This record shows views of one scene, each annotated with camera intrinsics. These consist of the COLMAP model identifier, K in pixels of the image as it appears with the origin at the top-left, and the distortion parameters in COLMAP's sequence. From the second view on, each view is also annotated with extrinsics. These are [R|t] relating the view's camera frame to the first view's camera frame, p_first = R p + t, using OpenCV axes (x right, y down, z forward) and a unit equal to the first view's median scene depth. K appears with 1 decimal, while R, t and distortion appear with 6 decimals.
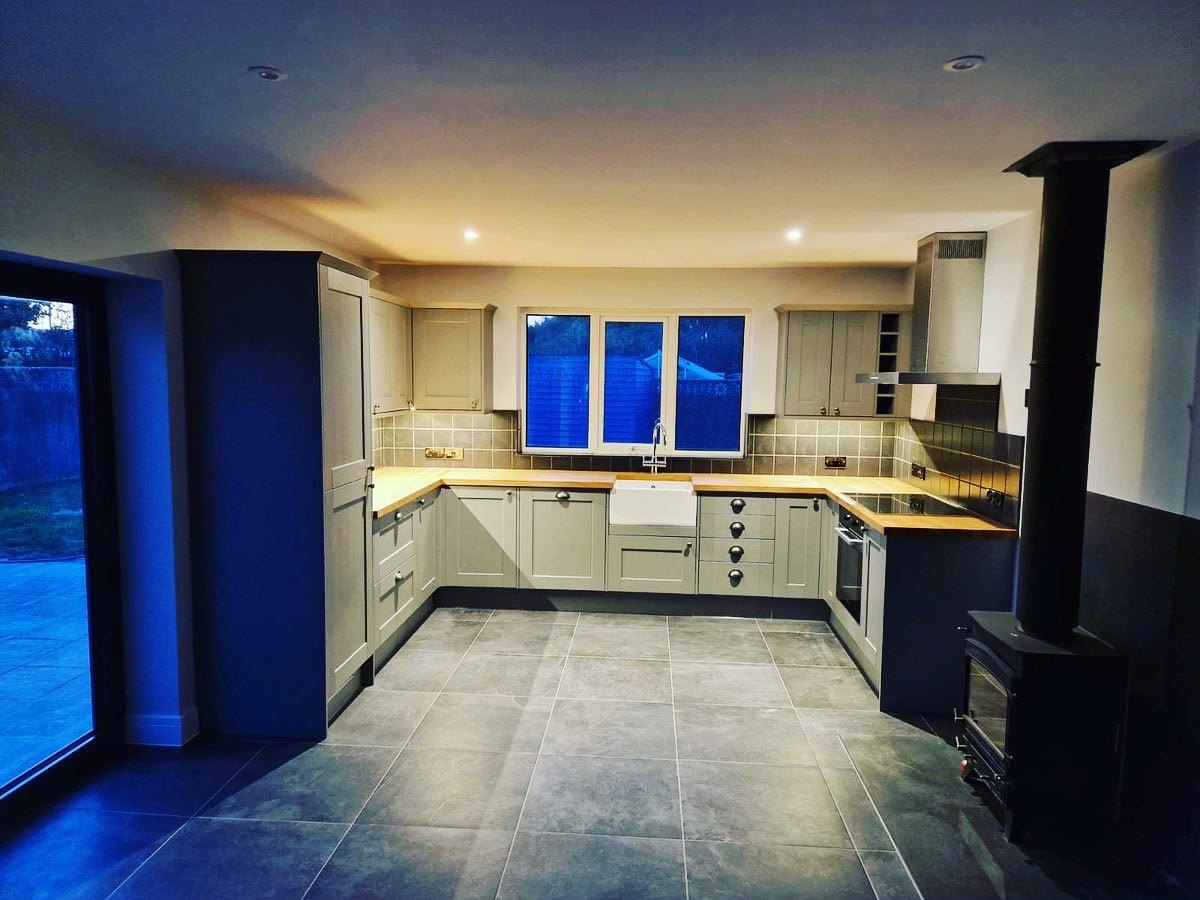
lens RADIAL K [[796.7, 0, 597.3], [0, 796.7, 456.5], [0, 0, 1]] dist [0.050080, -0.024388]
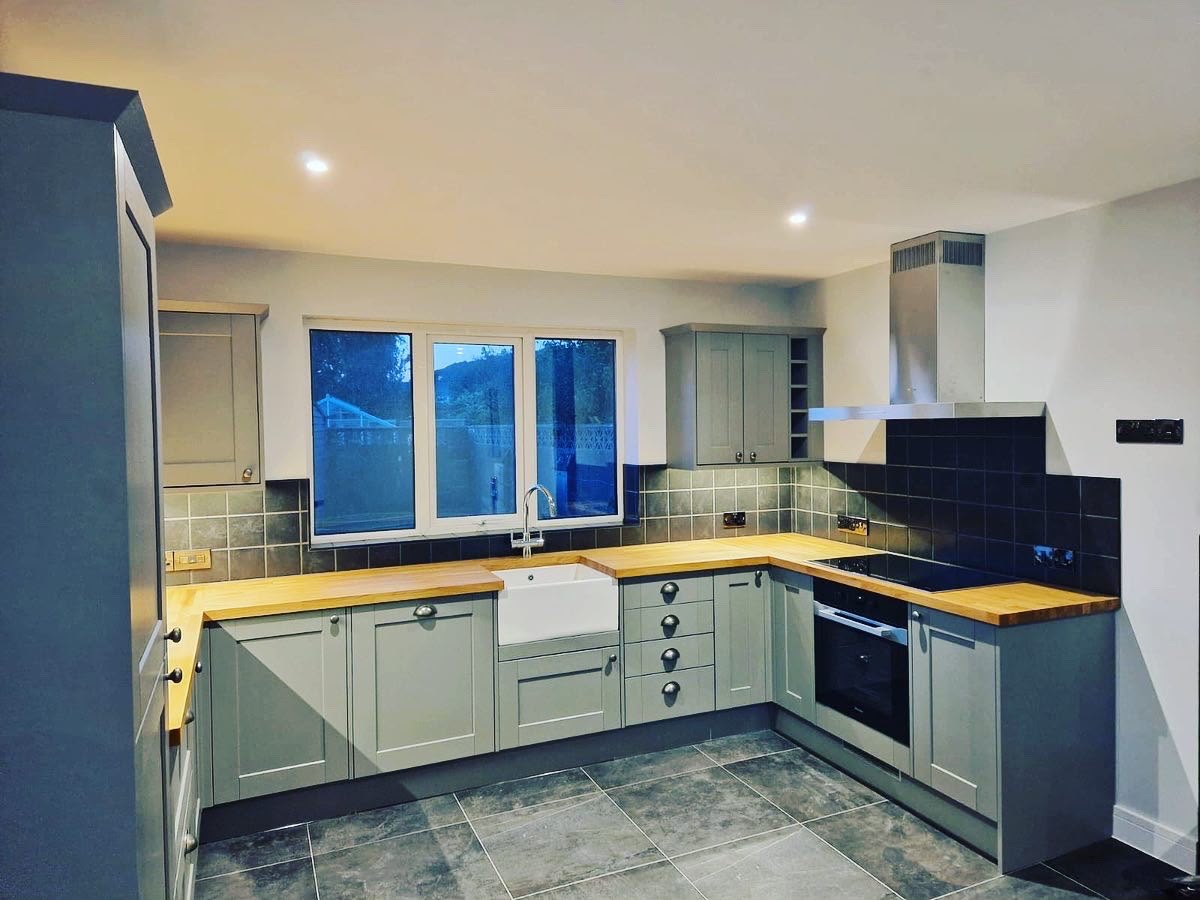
lens RADIAL K [[796.7, 0, 602.2], [0, 796.7, 440.9], [0, 0, 1]] dist [0.050080, -0.024388]
pose [[0.884927, -0.038747, 0.464116, -0.207176], [0.074705, 0.995439, -0.059335, -0.036795], [-0.459700, 0.087179, 0.883785, 0.366664]]
